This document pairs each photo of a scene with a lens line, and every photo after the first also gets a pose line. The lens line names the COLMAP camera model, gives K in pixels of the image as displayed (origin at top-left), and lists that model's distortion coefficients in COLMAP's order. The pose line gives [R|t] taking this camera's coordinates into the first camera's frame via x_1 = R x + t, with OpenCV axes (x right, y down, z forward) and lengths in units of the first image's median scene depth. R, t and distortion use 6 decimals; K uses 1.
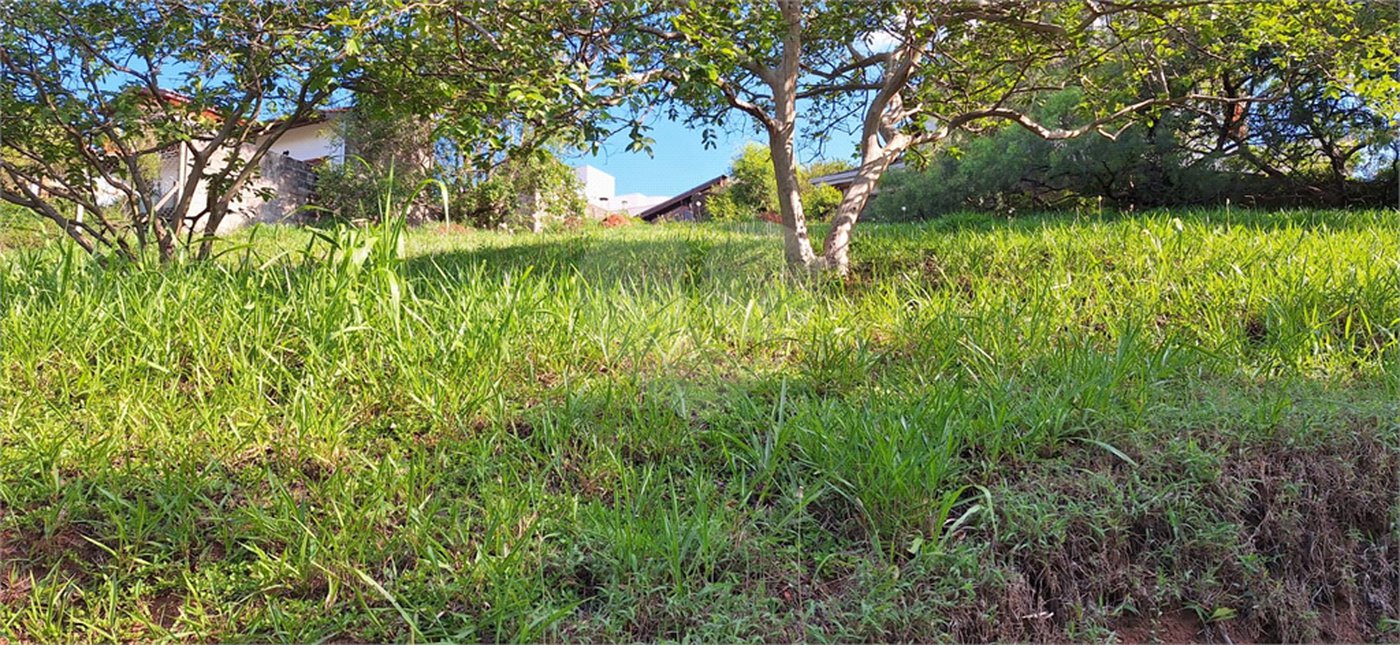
lens RADIAL K [[957.2, 0, 695.4], [0, 957.2, 306.9], [0, 0, 1]] dist [0.113072, -0.151416]
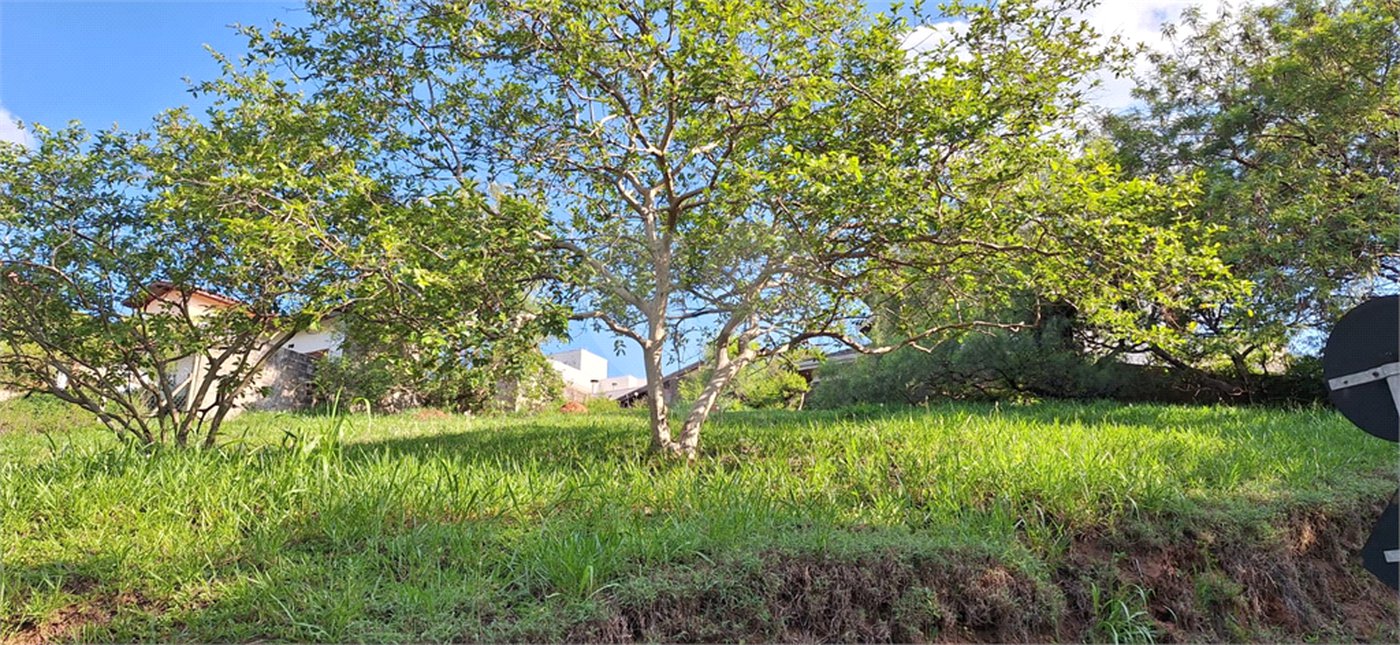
lens RADIAL K [[957.2, 0, 695.4], [0, 957.2, 306.9], [0, 0, 1]] dist [0.113072, -0.151416]
pose [[0.999977, 0.003419, -0.005850, 0.118645], [-0.004444, 0.982652, -0.185407, 0.006305], [0.005115, 0.185429, 0.982644, -0.244373]]
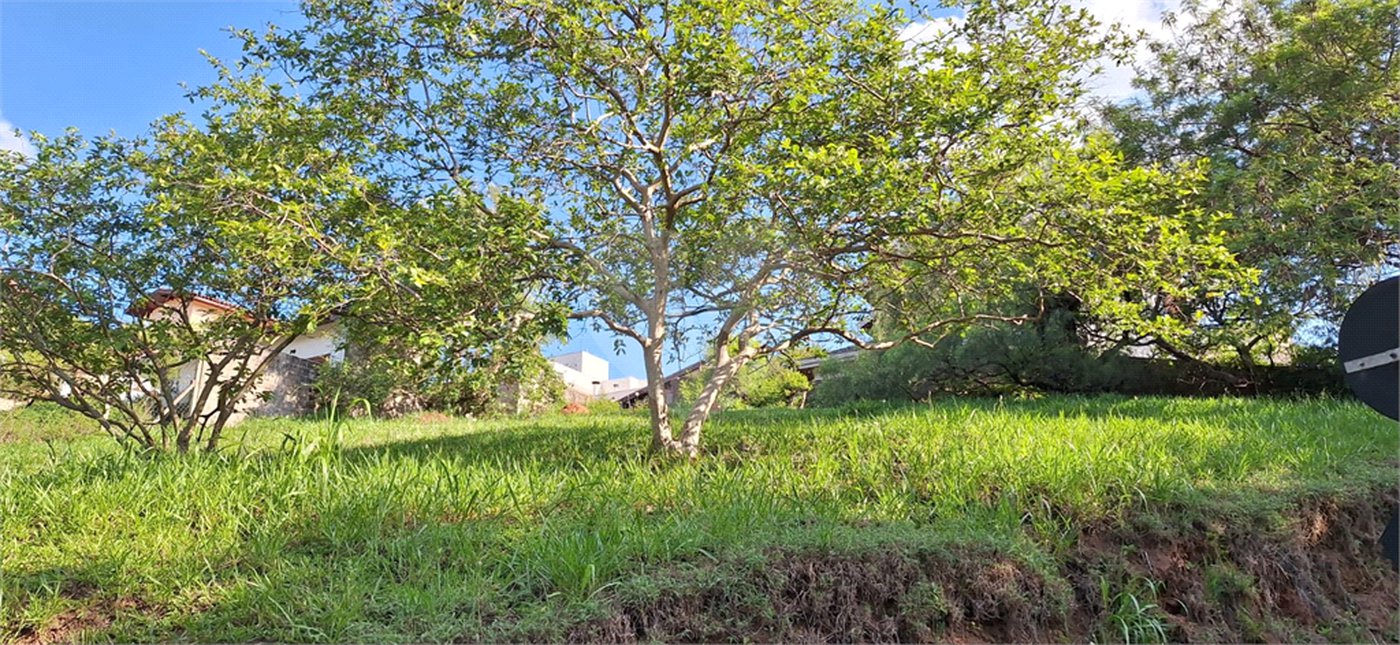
lens RADIAL K [[957.0, 0, 686.7], [0, 957.0, 308.8], [0, 0, 1]] dist [0.111683, -0.148097]
pose [[0.999814, -0.011605, -0.015374, 0.119424], [0.008574, 0.982832, -0.184301, 0.008309], [0.017249, 0.184135, 0.982750, -0.237373]]
